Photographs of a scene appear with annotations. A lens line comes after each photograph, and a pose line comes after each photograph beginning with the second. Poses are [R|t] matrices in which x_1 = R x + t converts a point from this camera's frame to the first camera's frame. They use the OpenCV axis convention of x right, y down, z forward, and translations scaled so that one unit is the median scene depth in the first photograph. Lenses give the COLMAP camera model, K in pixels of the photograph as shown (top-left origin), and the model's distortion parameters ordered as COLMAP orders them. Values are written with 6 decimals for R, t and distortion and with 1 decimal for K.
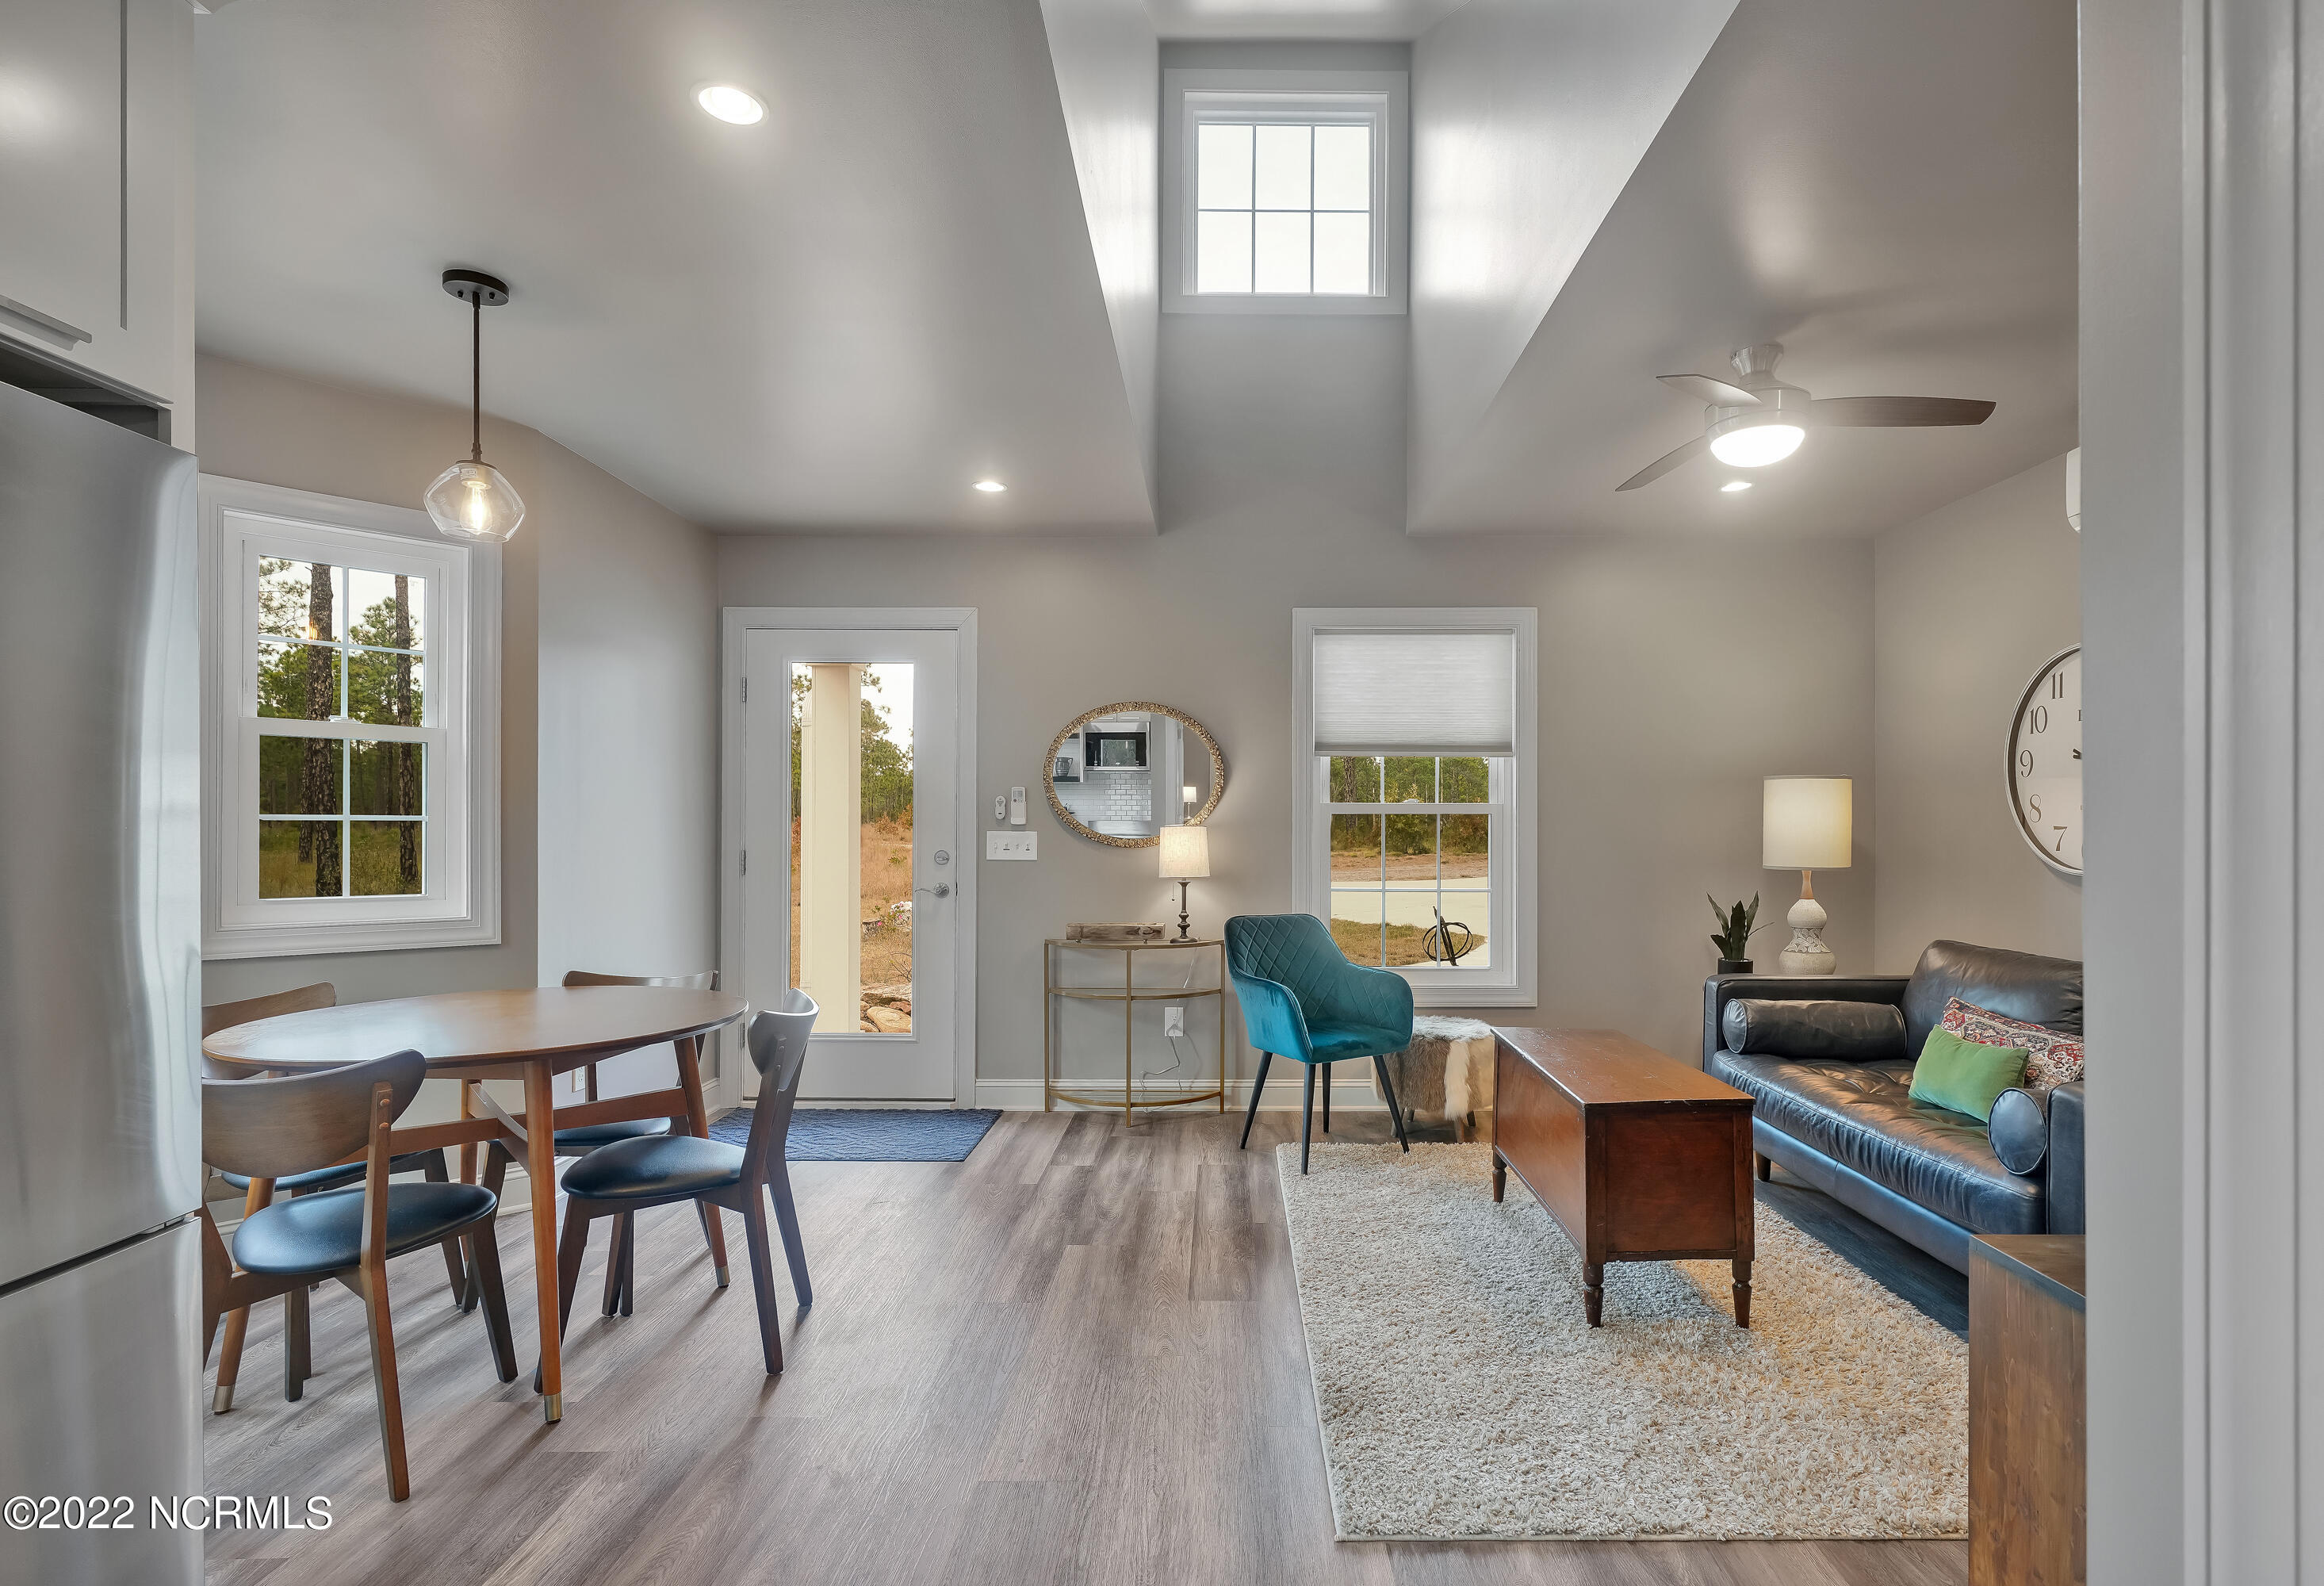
lens RADIAL K [[1098.0, 0, 1169.3], [0, 1098.0, 803.9], [0, 0, 1]] dist [-0.020369, 0.005488]
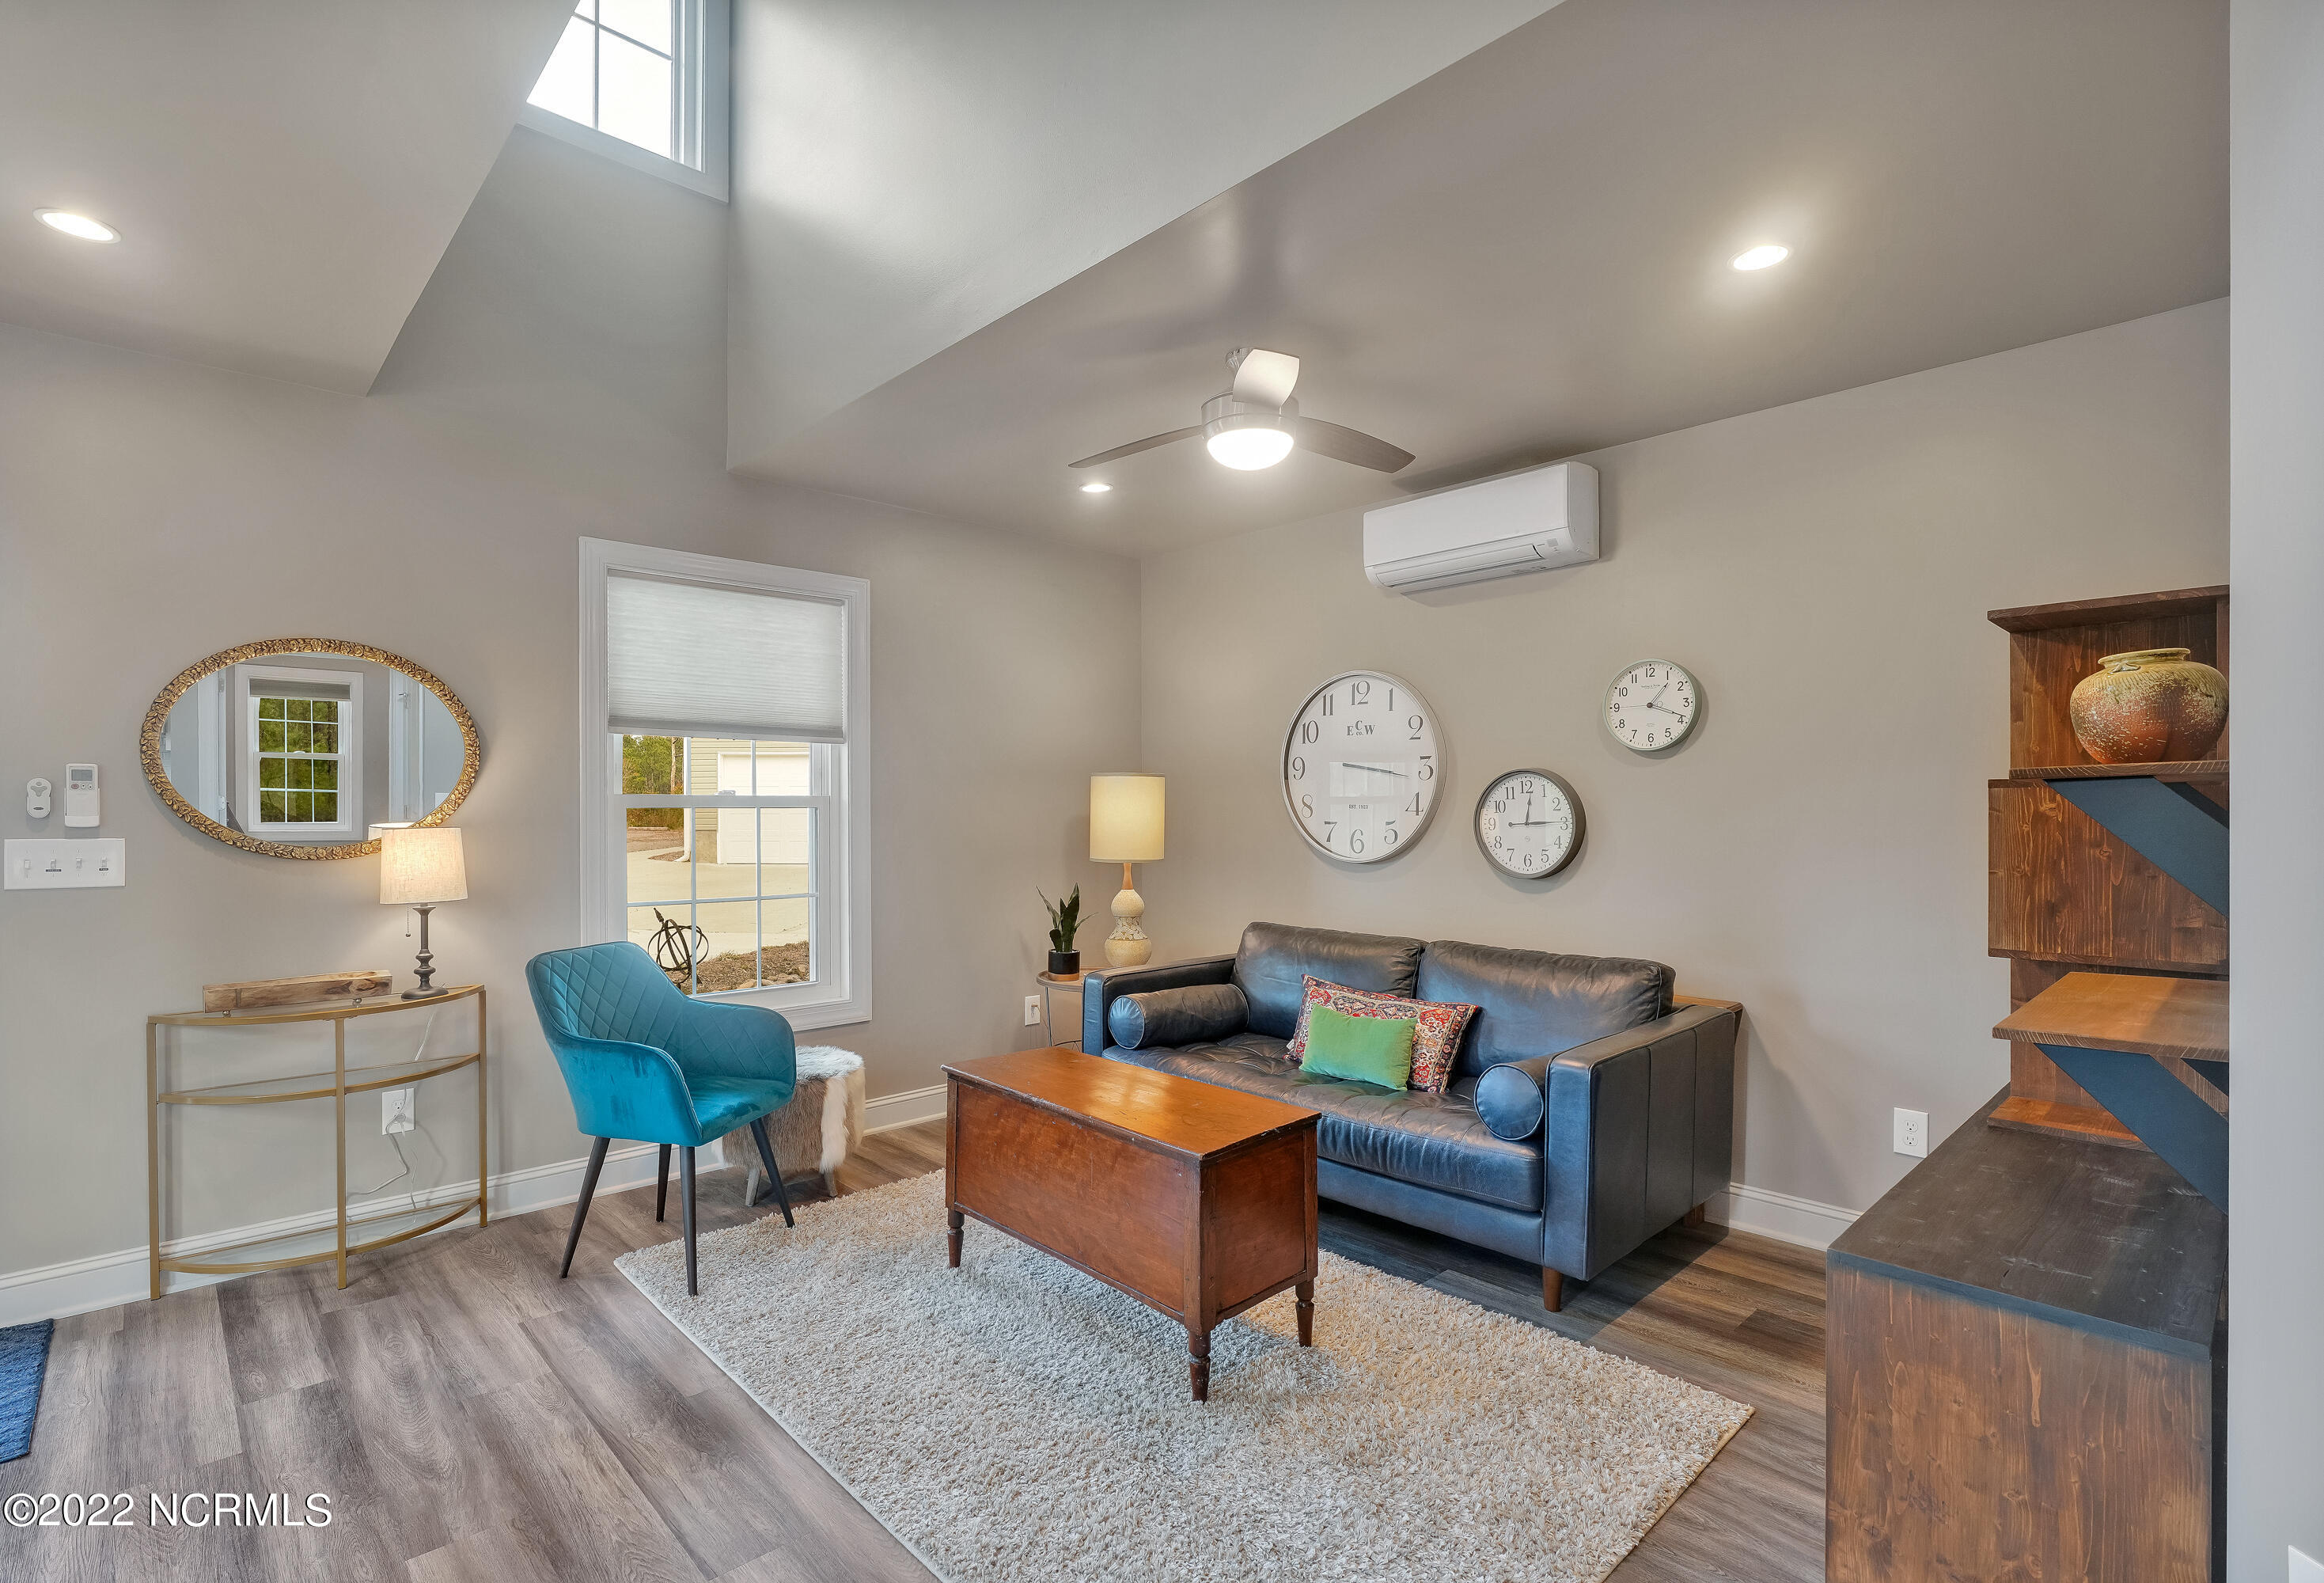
lens RADIAL K [[1098.0, 0, 1167.5], [0, 1098.0, 806.0], [0, 0, 1]] dist [-0.020369, 0.005488]
pose [[0.726460, 0.000623, 0.687208, -0.124352], [-0.013670, 0.999815, 0.013544, -0.009074], [-0.687073, -0.019233, 0.726334, 0.195094]]
